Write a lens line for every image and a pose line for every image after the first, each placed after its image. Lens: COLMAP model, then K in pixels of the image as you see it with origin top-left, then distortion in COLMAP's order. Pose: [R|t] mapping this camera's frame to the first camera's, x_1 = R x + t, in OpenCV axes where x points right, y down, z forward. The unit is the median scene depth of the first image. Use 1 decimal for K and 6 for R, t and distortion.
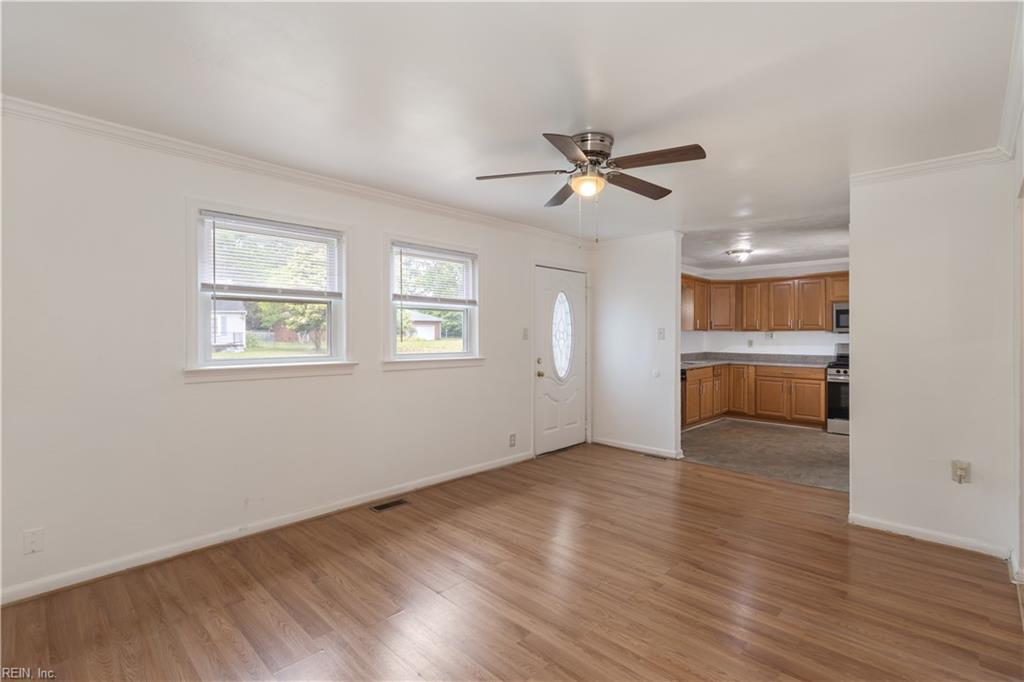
lens RADIAL K [[473.0, 0, 516.1], [0, 473.0, 336.0], [0, 0, 1]] dist [0.003930, 0.001143]
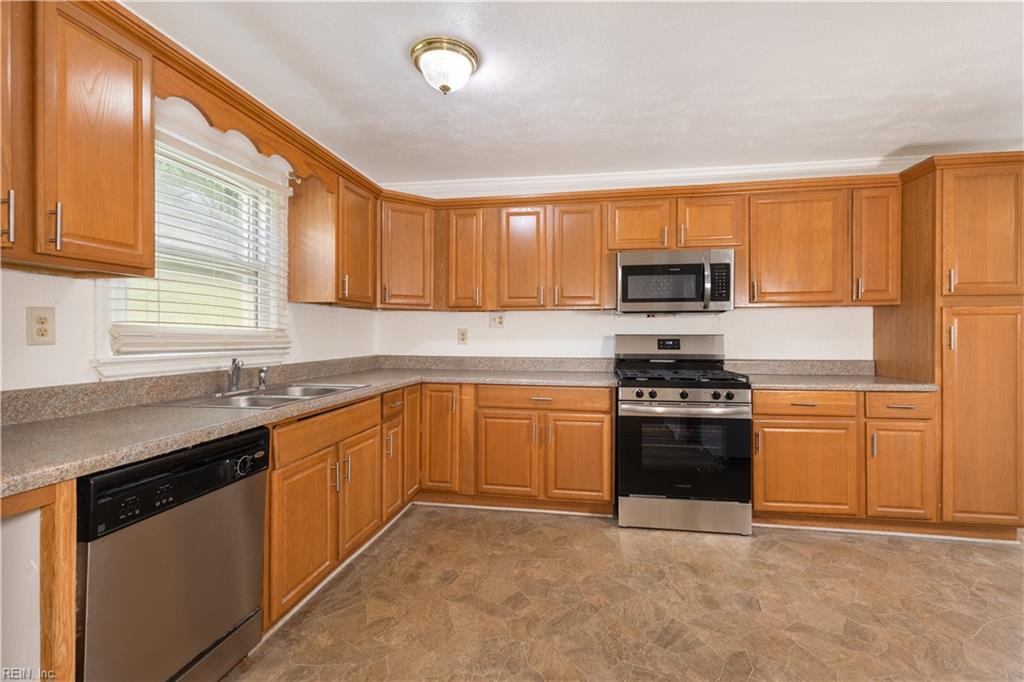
lens RADIAL K [[473.0, 0, 512.9], [0, 473.0, 339.5], [0, 0, 1]] dist [0.003930, 0.001143]
pose [[0.826112, -0.005863, 0.563475, 0.283768], [0.000212, 0.999949, 0.010093, 0.015471], [-0.563505, -0.008219, 0.826072, 0.613619]]
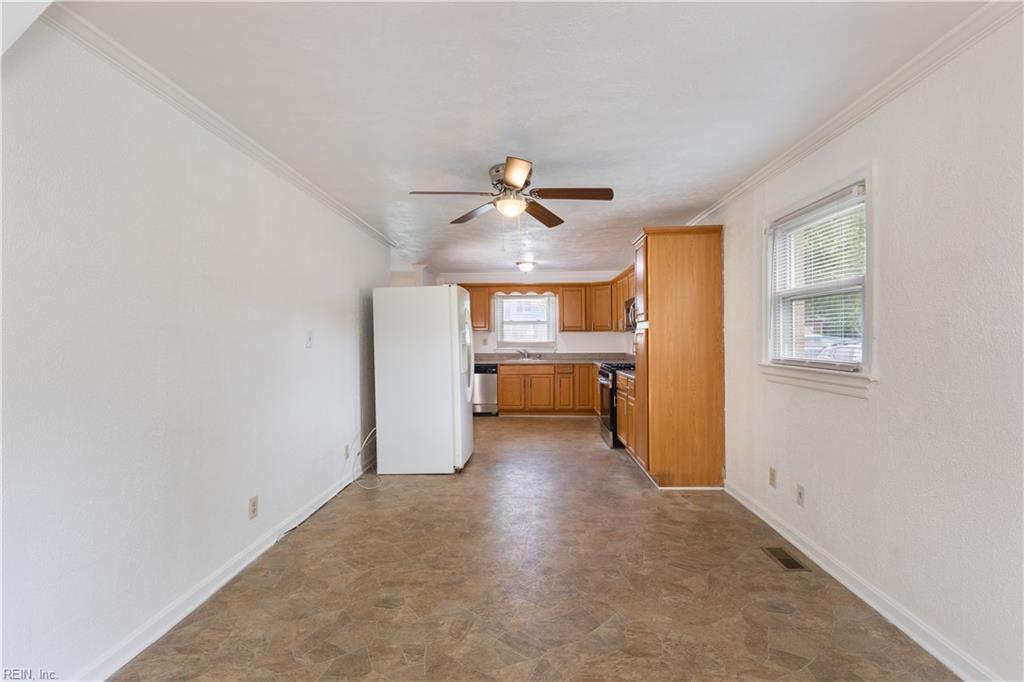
lens RADIAL K [[473.0, 0, 509.4], [0, 473.0, 327.4], [0, 0, 1]] dist [0.003930, 0.001143]
pose [[0.659619, -0.022875, -0.751252, 1.149715], [0.005521, 0.999657, -0.025591, 0.005775], [0.751580, 0.012733, 0.659520, 0.191219]]
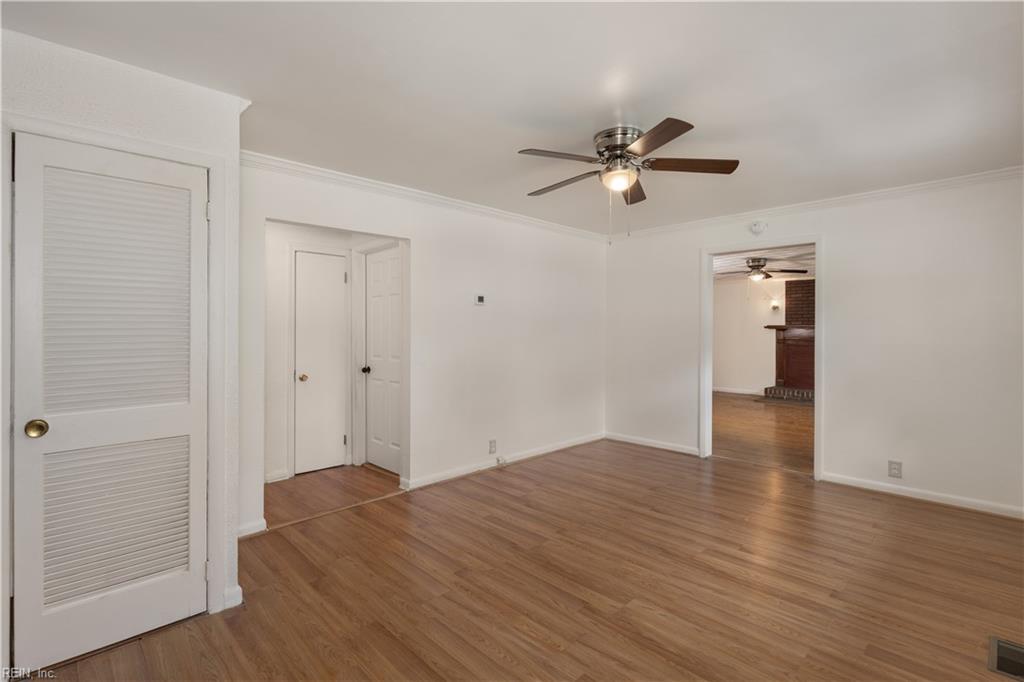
lens RADIAL K [[473.0, 0, 515.3], [0, 473.0, 335.8], [0, 0, 1]] dist [0.003930, 0.001143]
pose [[-0.999547, -0.001253, 0.030057, 0.133080], [-0.001198, 0.999998, 0.001843, 0.003752], [-0.030060, 0.001806, -0.999546, 0.784966]]
